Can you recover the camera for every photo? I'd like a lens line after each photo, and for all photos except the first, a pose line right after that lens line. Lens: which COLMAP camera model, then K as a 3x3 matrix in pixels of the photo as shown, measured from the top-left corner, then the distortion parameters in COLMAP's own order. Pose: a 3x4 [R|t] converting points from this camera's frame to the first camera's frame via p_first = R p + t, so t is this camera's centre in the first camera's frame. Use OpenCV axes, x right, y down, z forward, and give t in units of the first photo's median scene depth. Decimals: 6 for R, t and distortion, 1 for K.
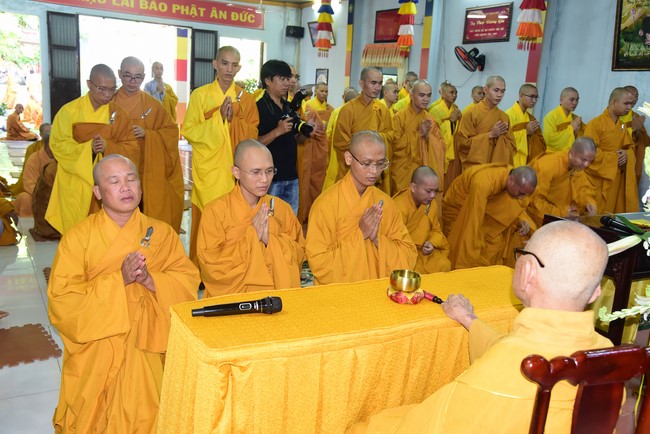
lens RADIAL K [[606.8, 0, 325.5], [0, 606.8, 218.5], [0, 0, 1]] dist [0.003068, 0.113513]
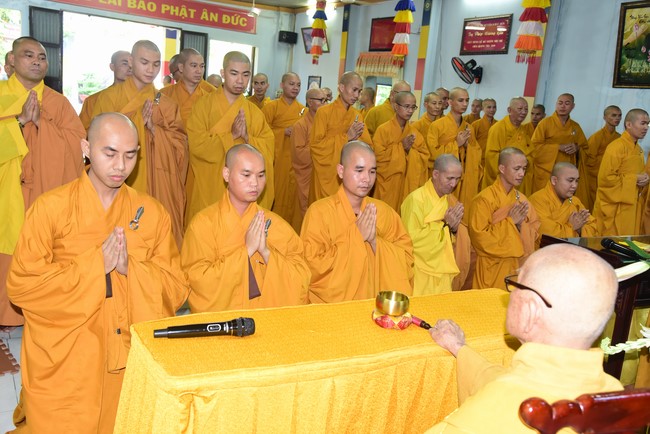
lens RADIAL K [[623.9, 0, 324.0], [0, 623.9, 219.5], [0, 0, 1]] dist [0.005834, 0.134069]
pose [[0.999425, 0.030433, 0.014922, 0.002077], [-0.030167, 0.999387, -0.017738, -0.000775], [-0.015452, 0.017277, 0.999731, 0.010922]]
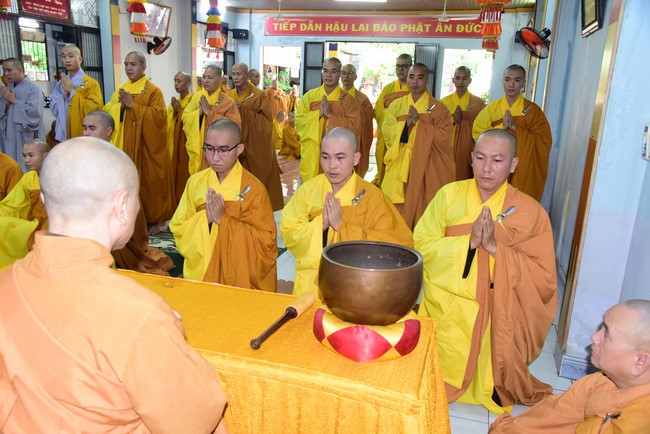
lens RADIAL K [[537.6, 0, 319.1], [0, 537.6, 217.1], [0, 0, 1]] dist [-0.057782, 0.088543]
pose [[0.706148, 0.126569, -0.696660, 0.553311], [-0.136091, 0.989811, 0.041884, -0.022586], [0.694863, 0.065232, 0.716177, 0.292699]]
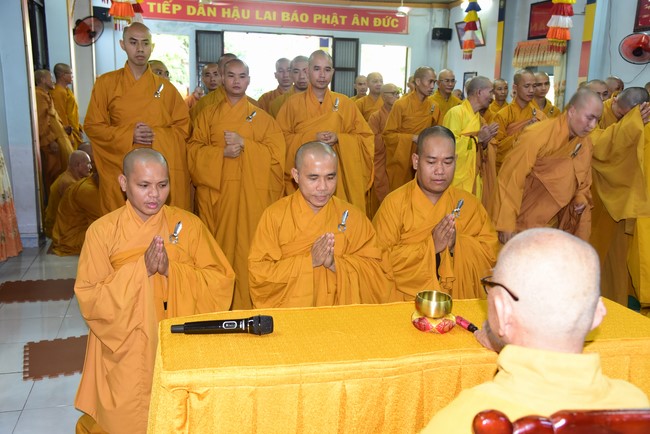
lens RADIAL K [[641.3, 0, 324.6], [0, 641.3, 218.6], [0, 0, 1]] dist [0.008311, 0.166660]
pose [[0.968432, 0.010865, -0.249041, 0.038109], [-0.017460, 0.999553, -0.024287, 0.001749], [0.248666, 0.027868, 0.968188, 0.020766]]
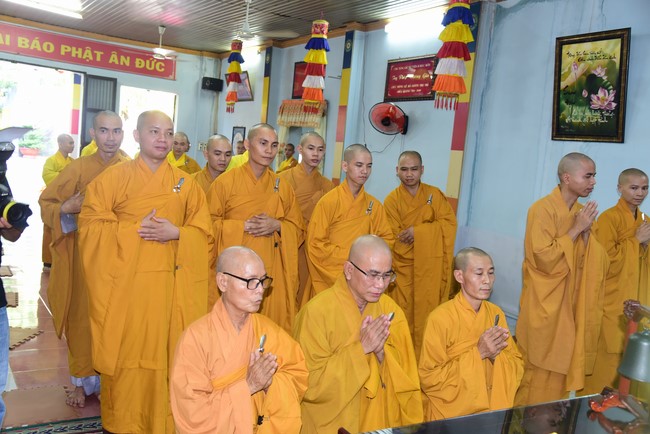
lens RADIAL K [[641.3, 0, 324.6], [0, 641.3, 218.6], [0, 0, 1]] dist [0.008311, 0.166660]
pose [[0.997916, 0.031087, 0.056547, 0.101520], [-0.024833, 0.993827, -0.108131, -0.034494], [-0.059560, 0.106501, 0.992527, 0.161346]]
